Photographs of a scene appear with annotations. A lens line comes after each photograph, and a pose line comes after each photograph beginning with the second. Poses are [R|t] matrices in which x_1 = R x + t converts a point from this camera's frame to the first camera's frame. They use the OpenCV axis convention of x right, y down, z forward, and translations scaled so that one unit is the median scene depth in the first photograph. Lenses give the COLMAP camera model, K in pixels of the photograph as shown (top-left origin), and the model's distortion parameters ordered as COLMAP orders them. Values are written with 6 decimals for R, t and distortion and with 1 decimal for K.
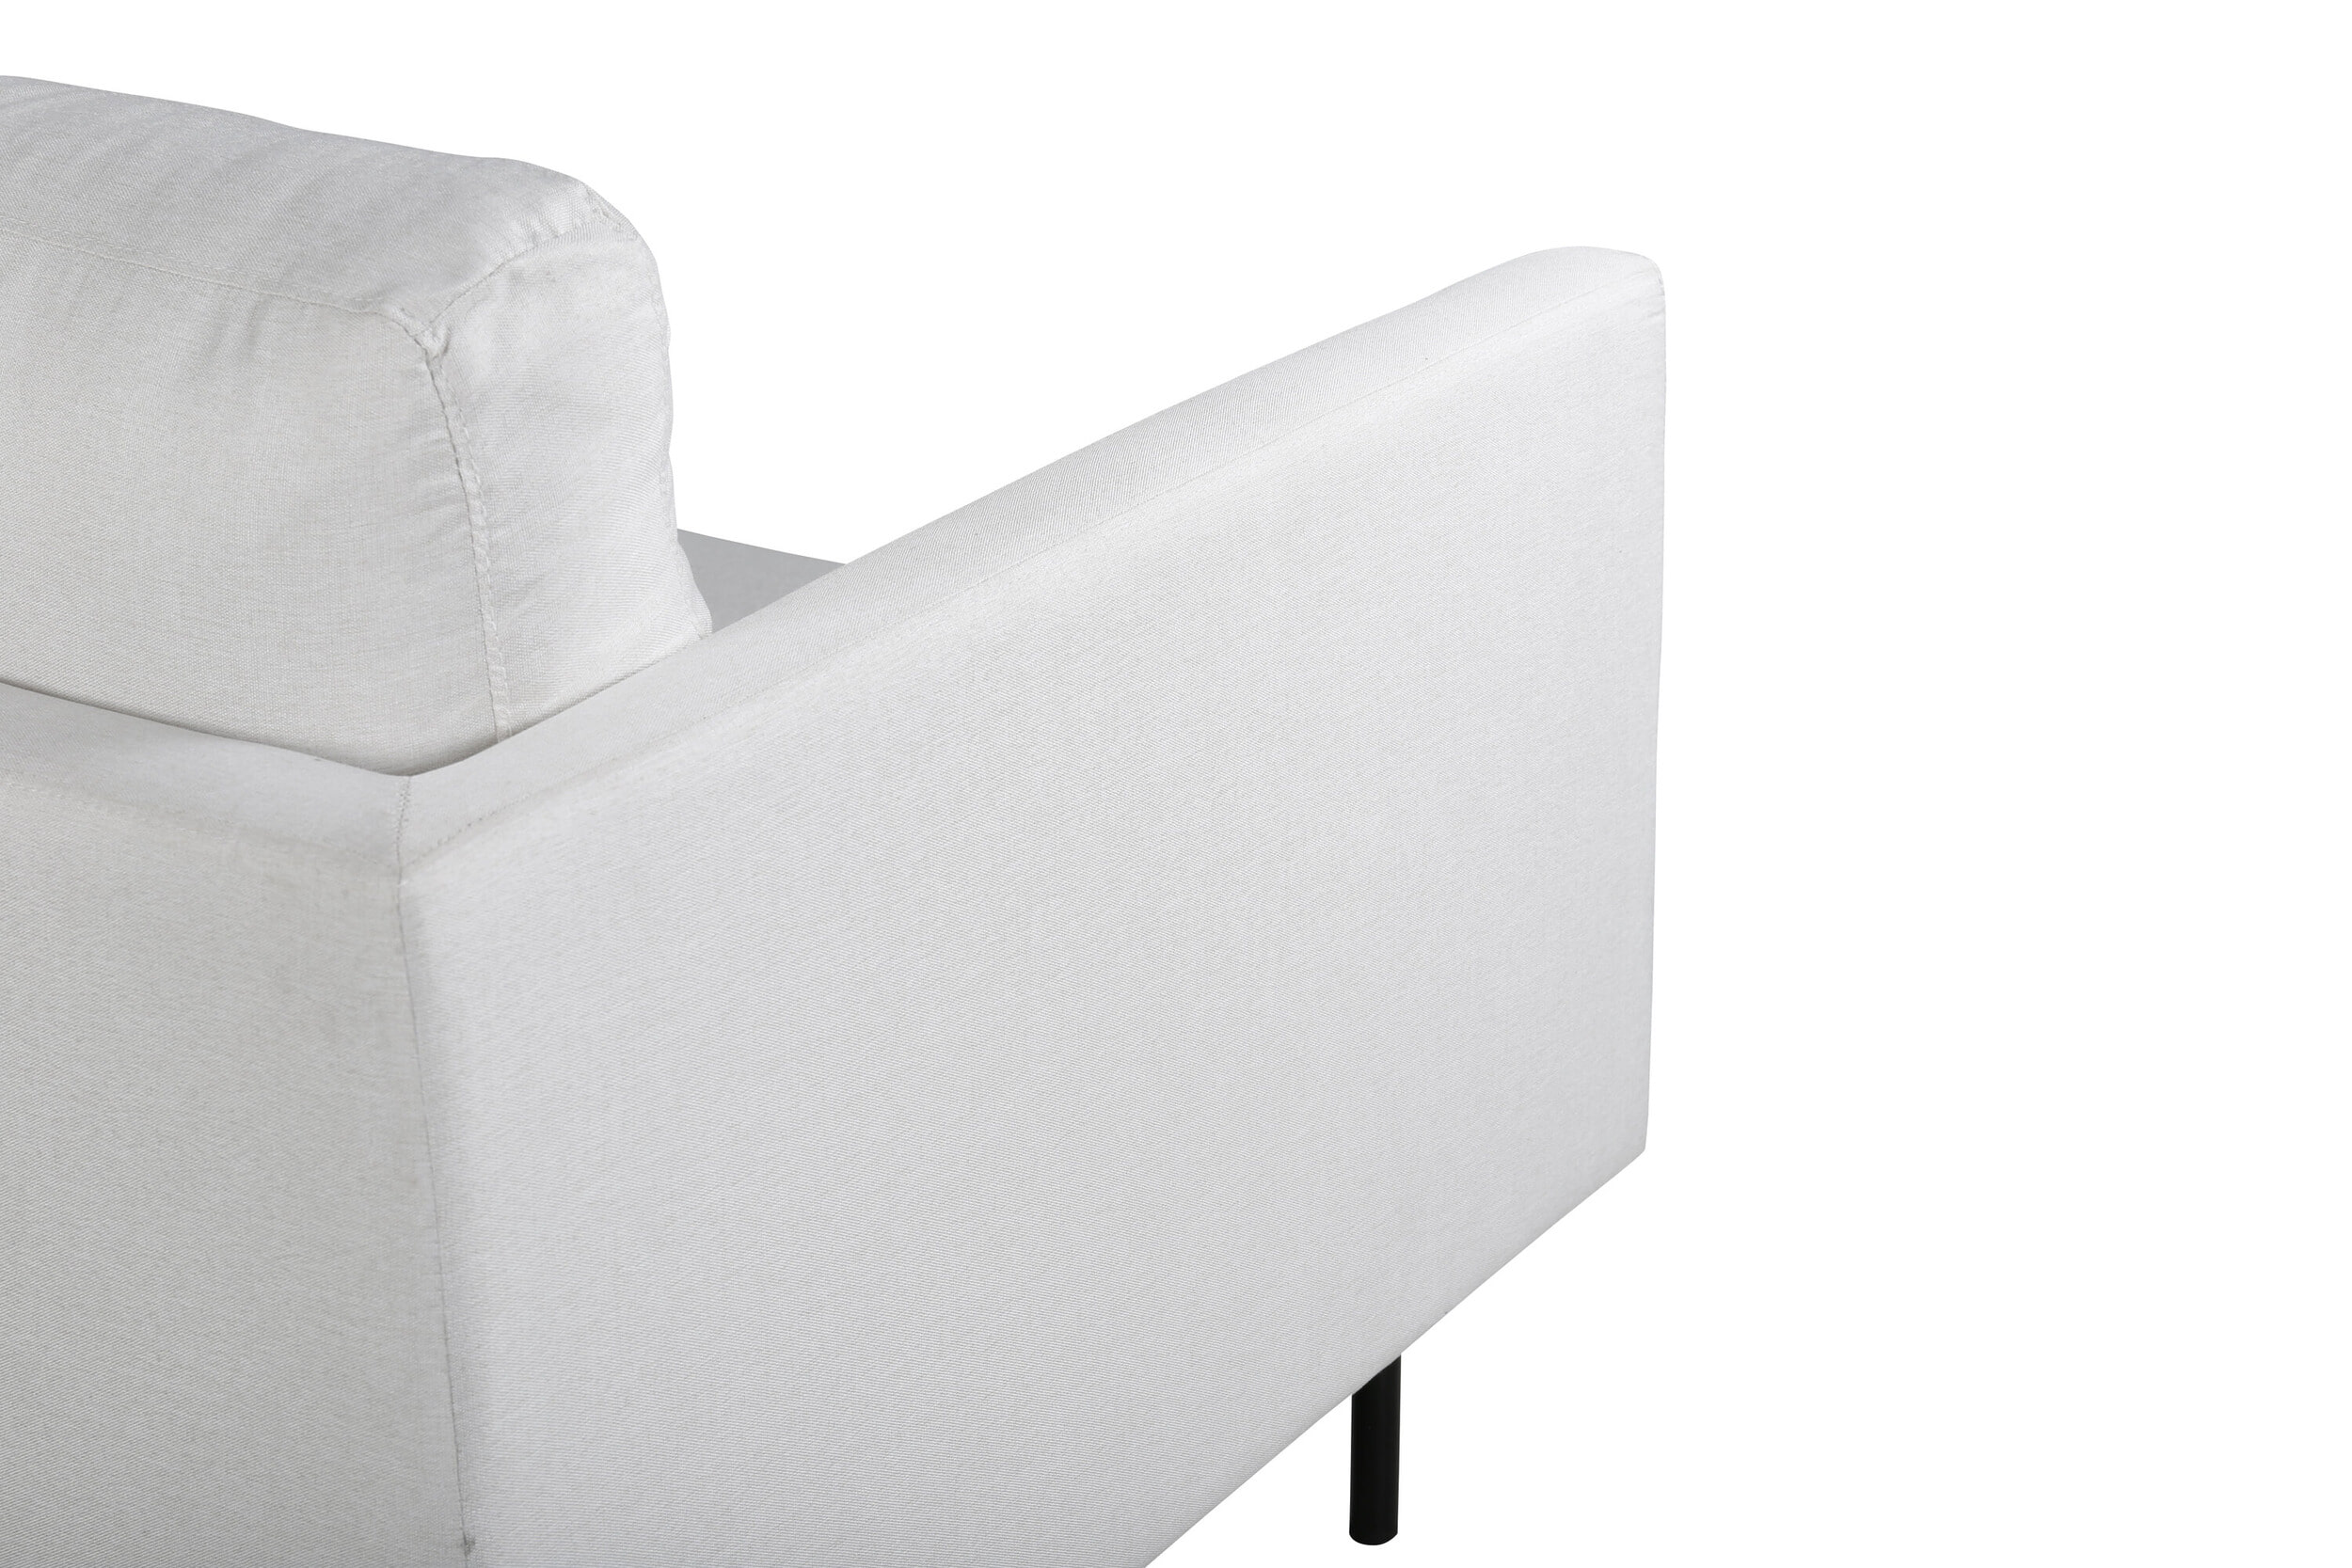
lens RADIAL K [[4221.1, 0, 1176.0], [0, 4221.1, 784.0], [0, 0, 1]] dist [0.095026, 0.218174]
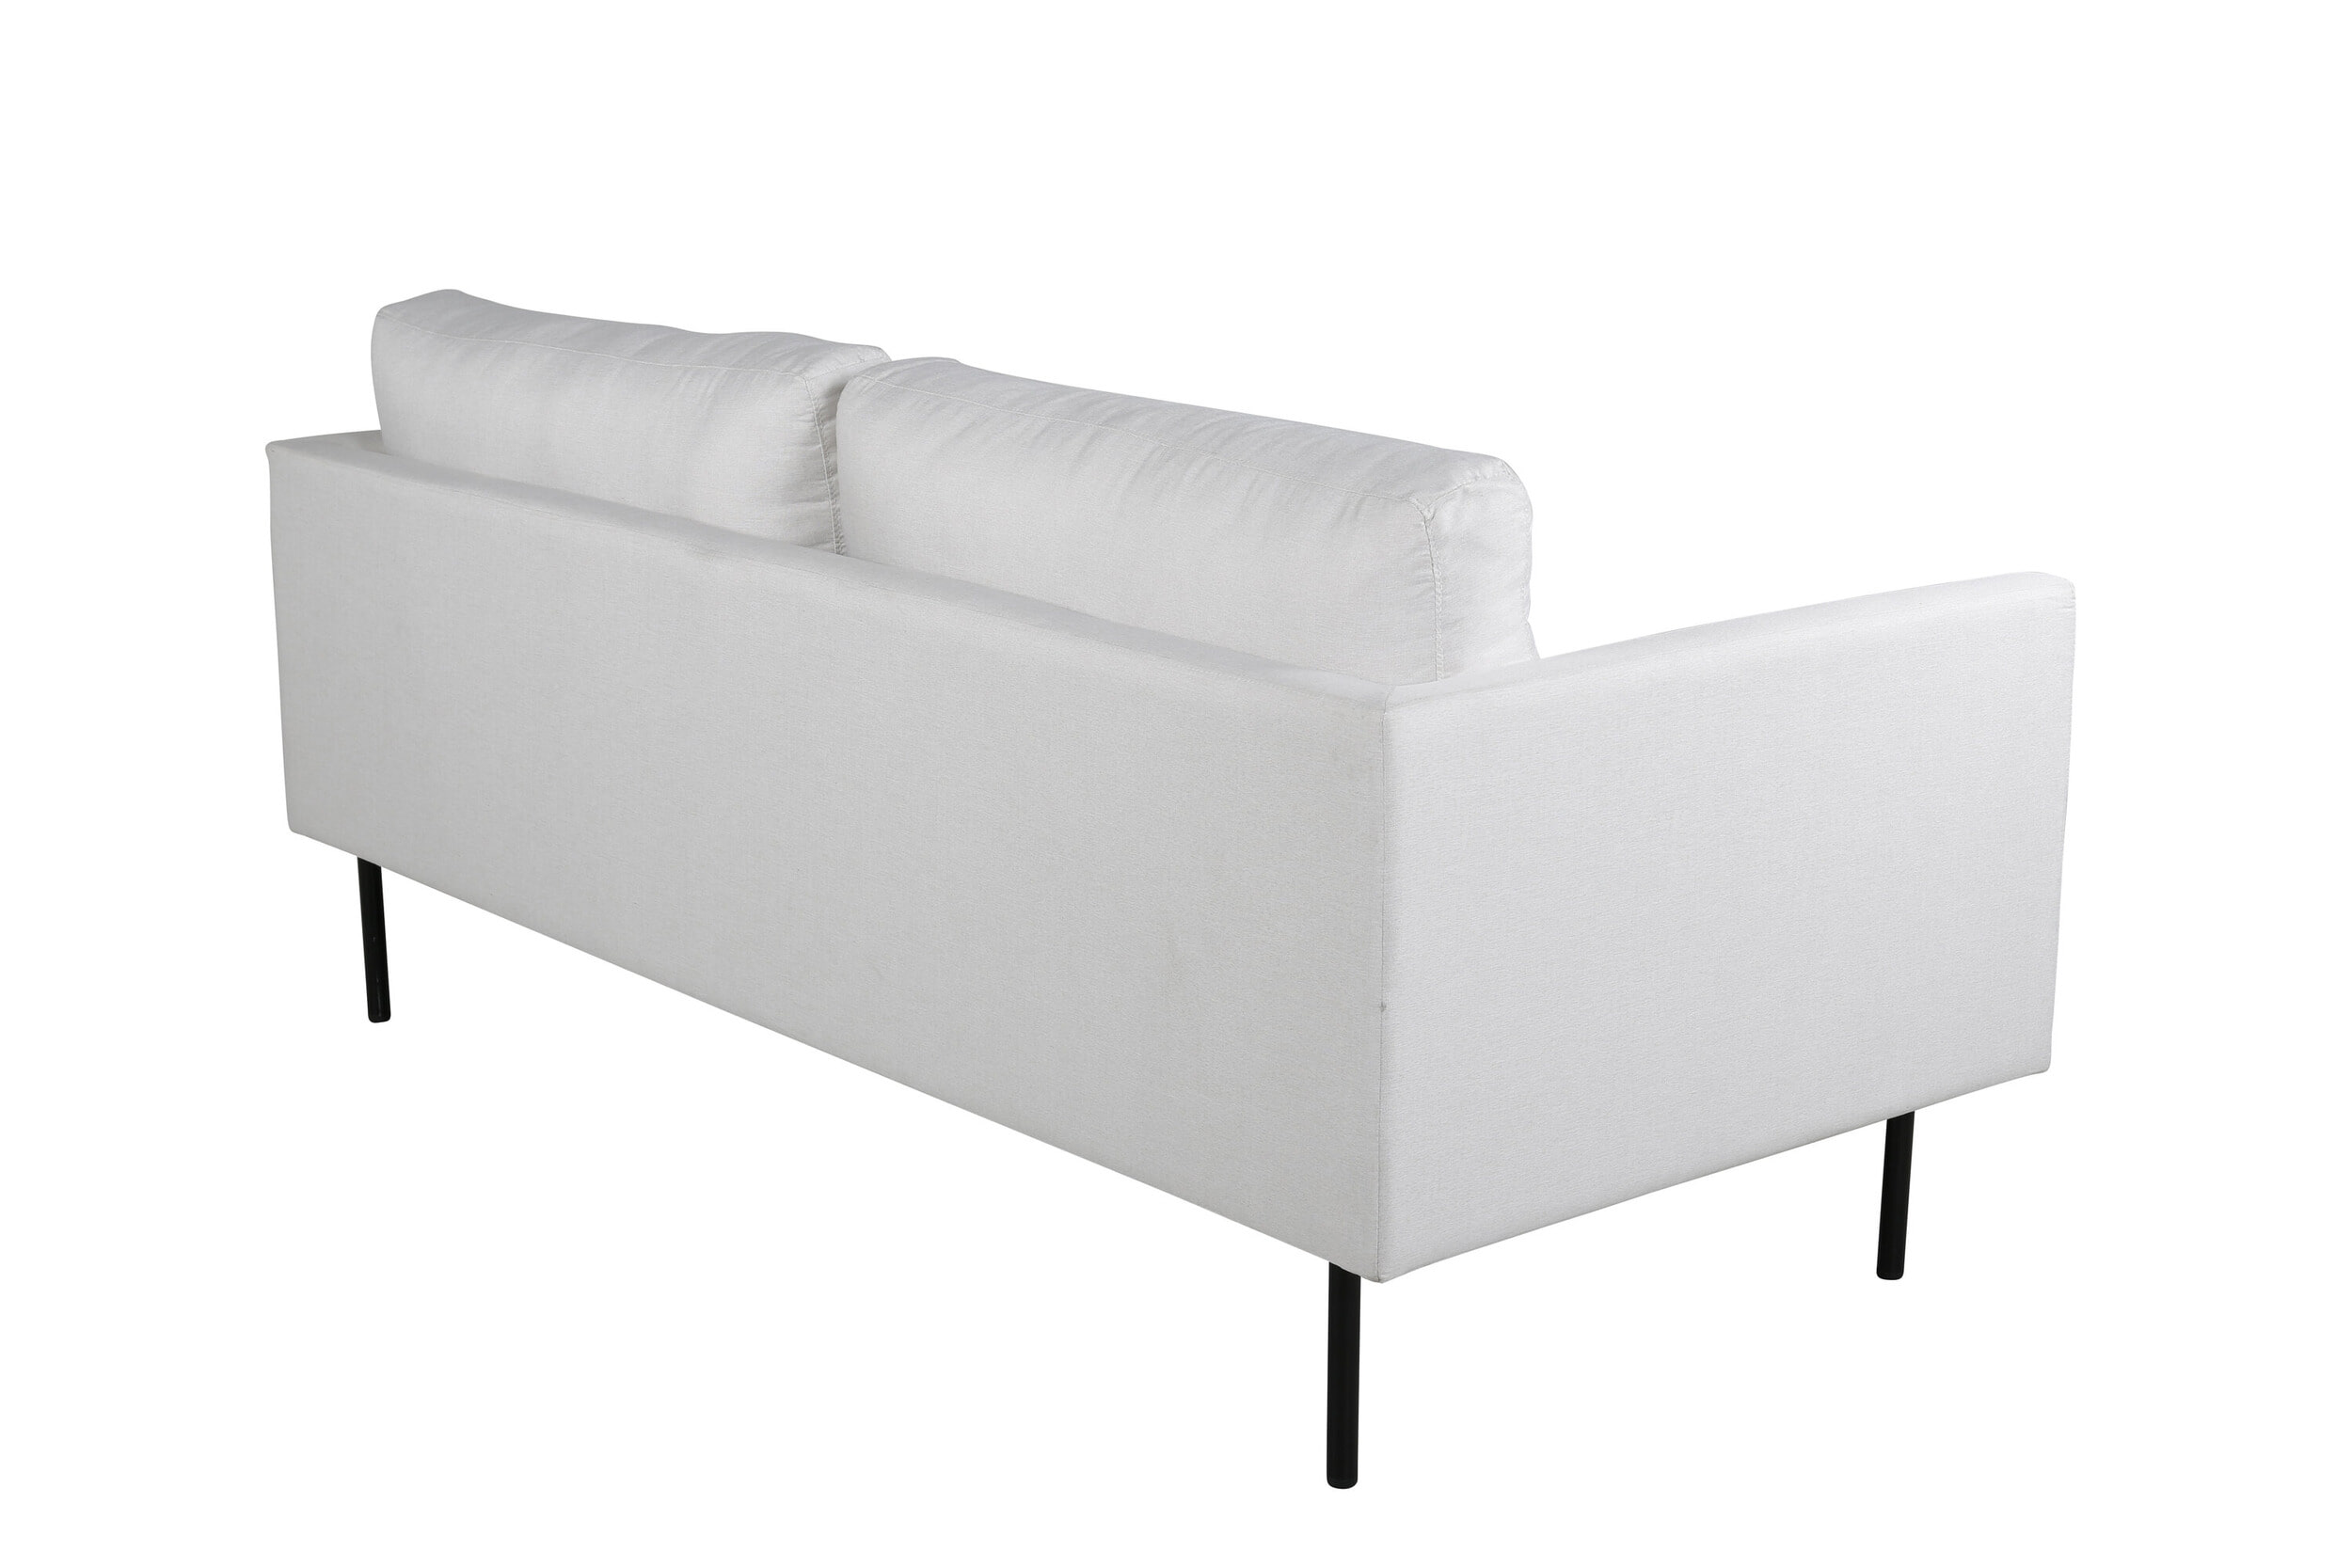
lens RADIAL K [[3602.7, 0, 1176.0], [0, 3602.7, 784.0], [0, 0, 1]] dist [0.122474, 0.052957]
pose [[0.955381, 0.089466, -0.281501, 0.277270], [-0.126583, 0.985087, -0.116532, 0.301817], [0.266877, 0.146966, 0.952459, -0.965690]]
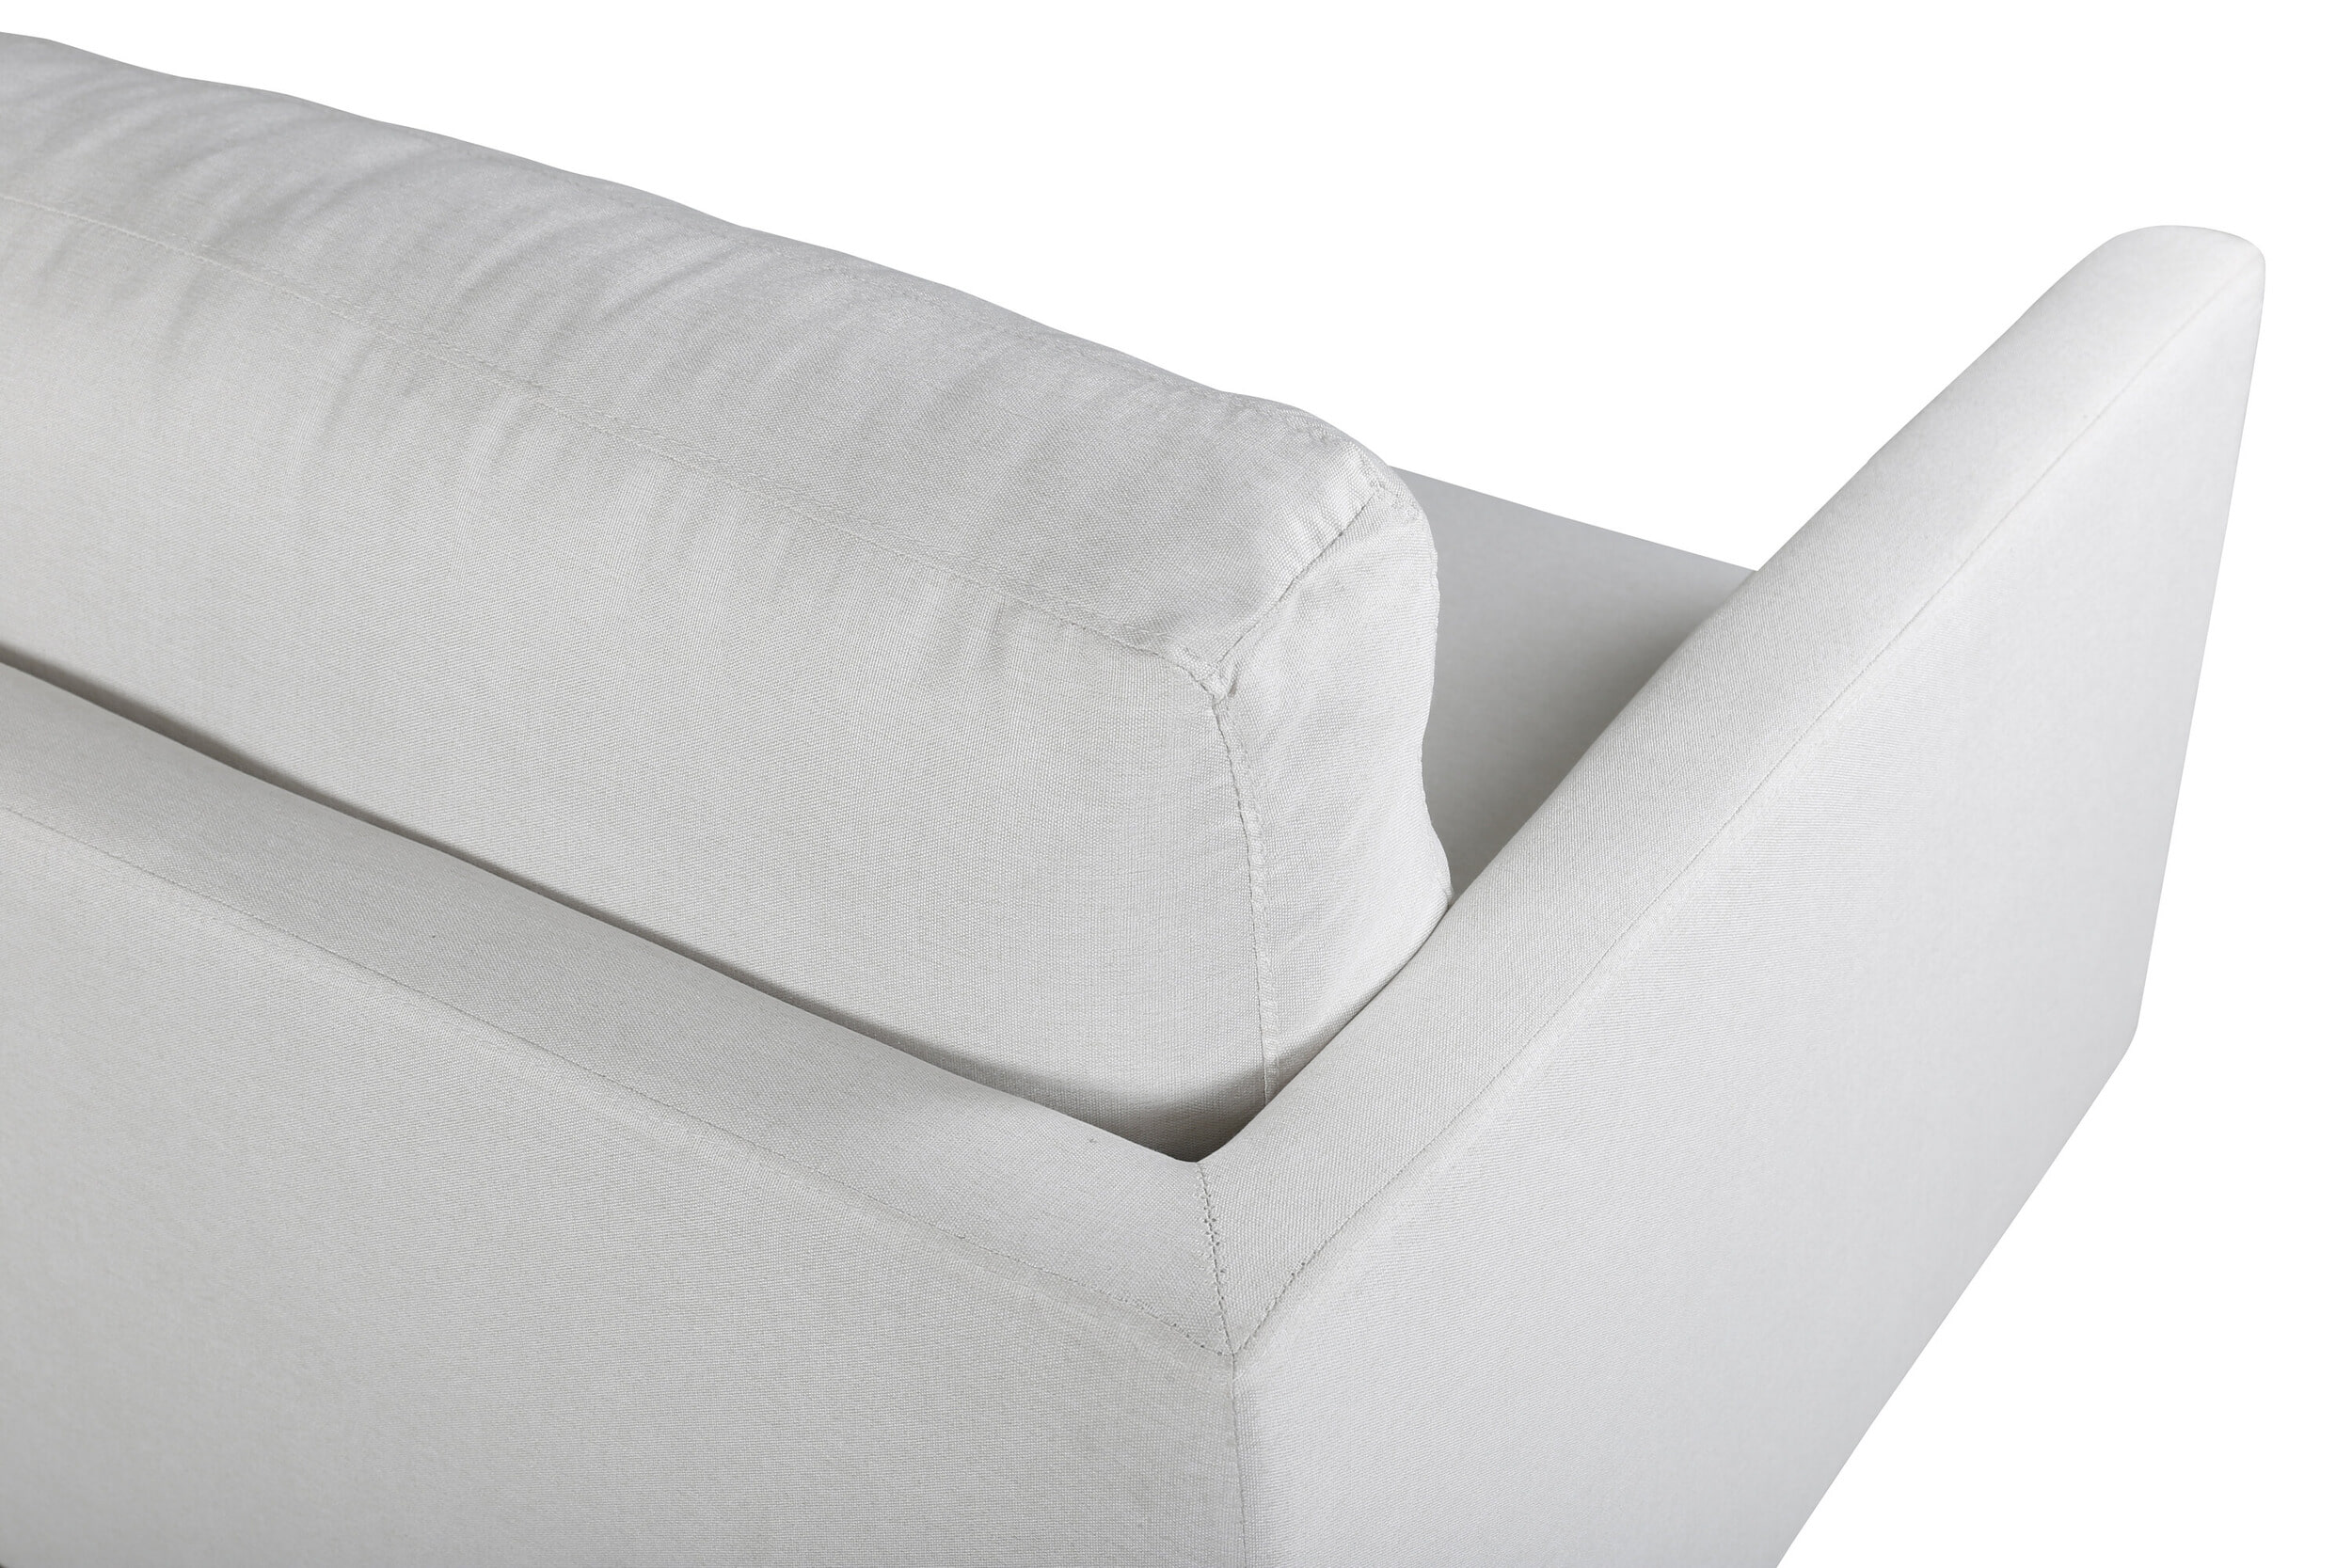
lens RADIAL K [[3174.9, 0, 1176.0], [0, 3174.9, 784.0], [0, 0, 1]] dist [0.020195, 0.056123]
pose [[0.999733, 0.000867, -0.023092, -0.166524], [0.003888, 0.978735, 0.205091, -0.214946], [0.022779, -0.205126, 0.978470, 0.349691]]
